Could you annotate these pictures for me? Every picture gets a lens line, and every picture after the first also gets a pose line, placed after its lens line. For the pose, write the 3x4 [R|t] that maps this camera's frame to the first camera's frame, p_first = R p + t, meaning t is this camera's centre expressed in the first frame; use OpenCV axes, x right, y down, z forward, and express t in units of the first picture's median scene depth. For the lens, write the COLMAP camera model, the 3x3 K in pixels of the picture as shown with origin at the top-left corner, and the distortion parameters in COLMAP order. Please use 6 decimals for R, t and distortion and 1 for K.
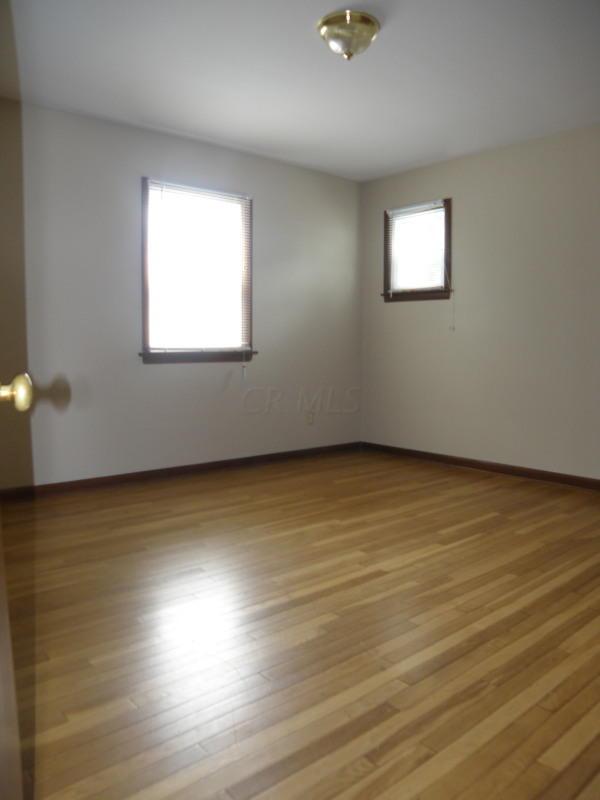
lens RADIAL K [[610.0, 0, 299.0], [0, 610.0, 396.6], [0, 0, 1]] dist [-0.141705, 0.078683]
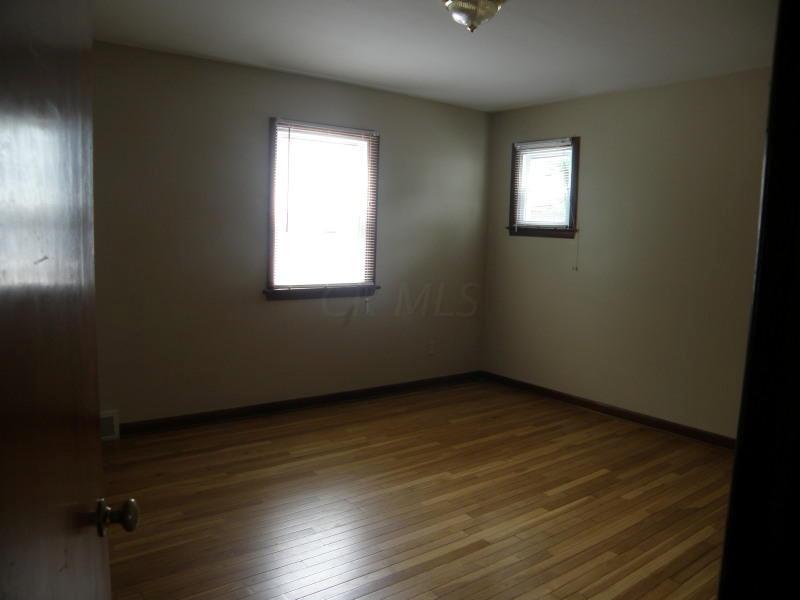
lens RADIAL K [[610.0, 0, 397.2], [0, 610.0, 303.2], [0, 0, 1]] dist [-0.141705, 0.078683]
pose [[0.998112, 0.033749, -0.051326, 0.019027], [-0.032723, 0.999250, 0.020706, -0.099393], [0.051986, -0.018988, 0.998467, -0.017288]]
